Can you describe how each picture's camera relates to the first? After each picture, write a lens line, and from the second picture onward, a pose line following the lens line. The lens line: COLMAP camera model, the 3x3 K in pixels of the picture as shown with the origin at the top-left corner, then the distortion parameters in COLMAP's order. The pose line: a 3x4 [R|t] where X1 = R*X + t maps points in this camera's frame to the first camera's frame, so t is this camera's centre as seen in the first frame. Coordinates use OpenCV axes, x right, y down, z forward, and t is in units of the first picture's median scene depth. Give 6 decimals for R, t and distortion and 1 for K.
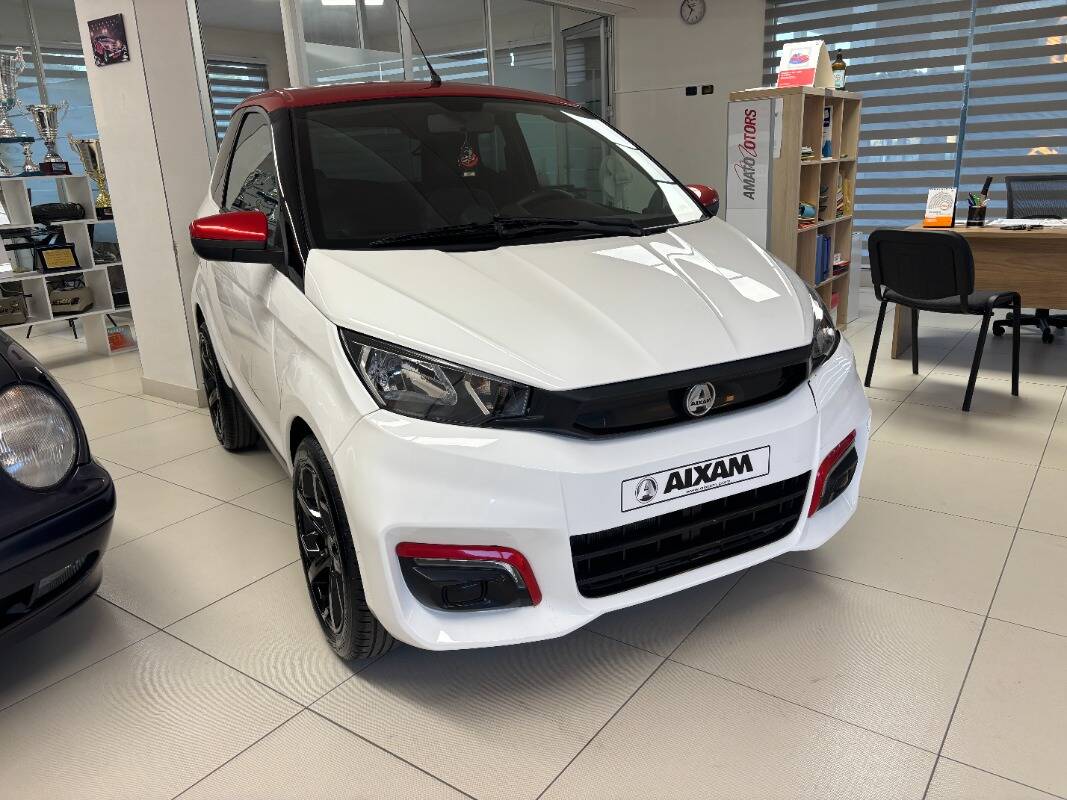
lens RADIAL K [[826.9, 0, 534.7], [0, 826.9, 394.4], [0, 0, 1]] dist [0.020880, -0.000539]
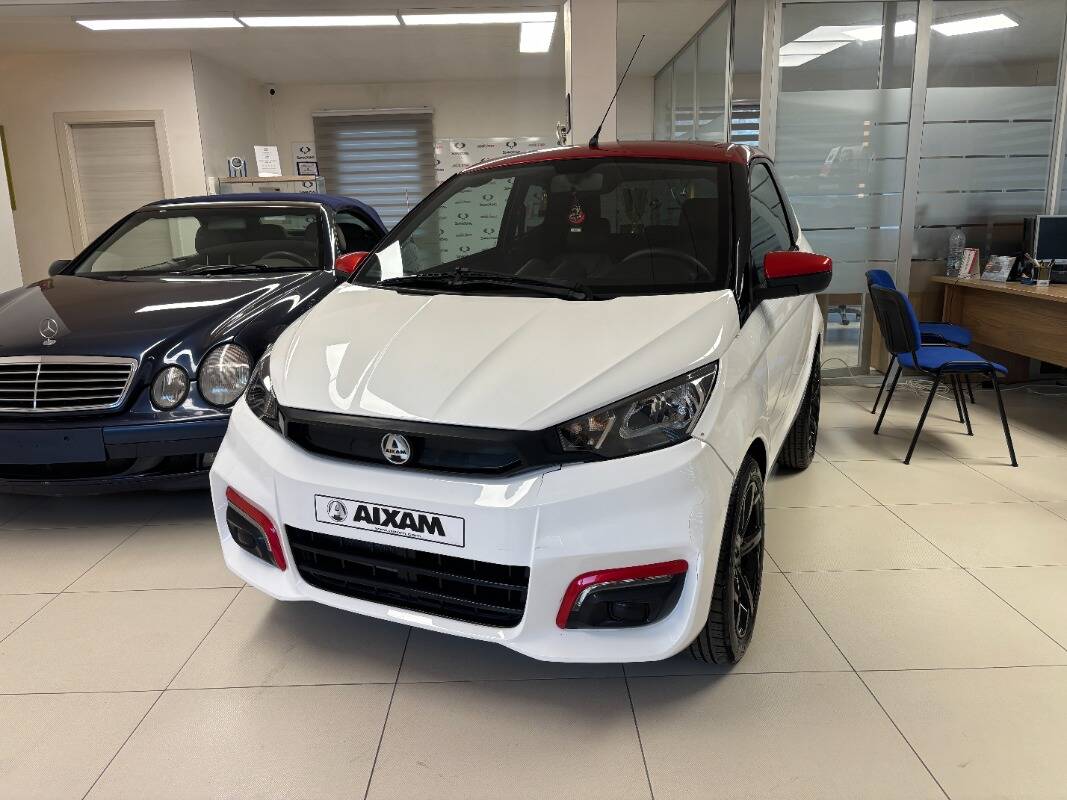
lens RADIAL K [[818.0, 0, 528.7], [0, 818.0, 399.4], [0, 0, 1]] dist [0.037141, -0.000453]
pose [[0.605381, 0.203067, -0.769596, 1.073152], [-0.224283, 0.971247, 0.079849, -0.174533], [0.763682, 0.124269, 0.633519, 0.432372]]
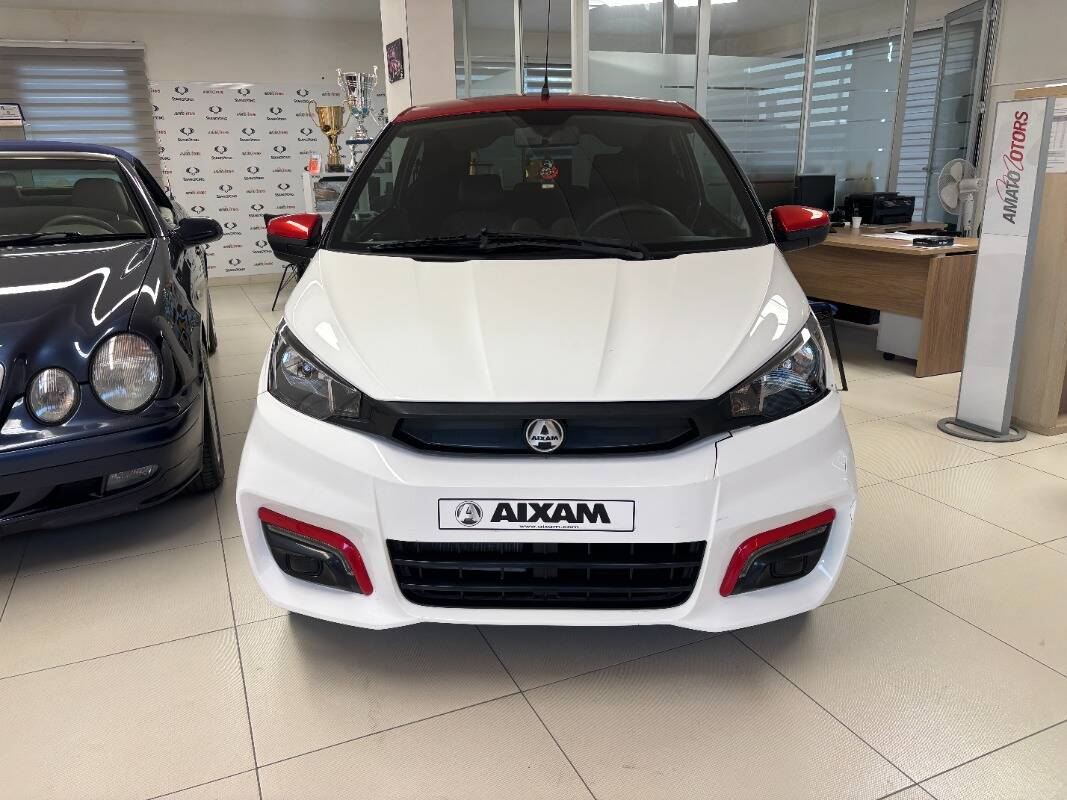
lens RADIAL K [[818.0, 0, 528.7], [0, 818.0, 399.4], [0, 0, 1]] dist [0.037141, -0.000453]
pose [[0.862292, 0.162268, -0.479710, 0.610943], [-0.155502, 0.986352, 0.054127, -0.080850], [0.481946, 0.027922, 0.875756, 0.151860]]
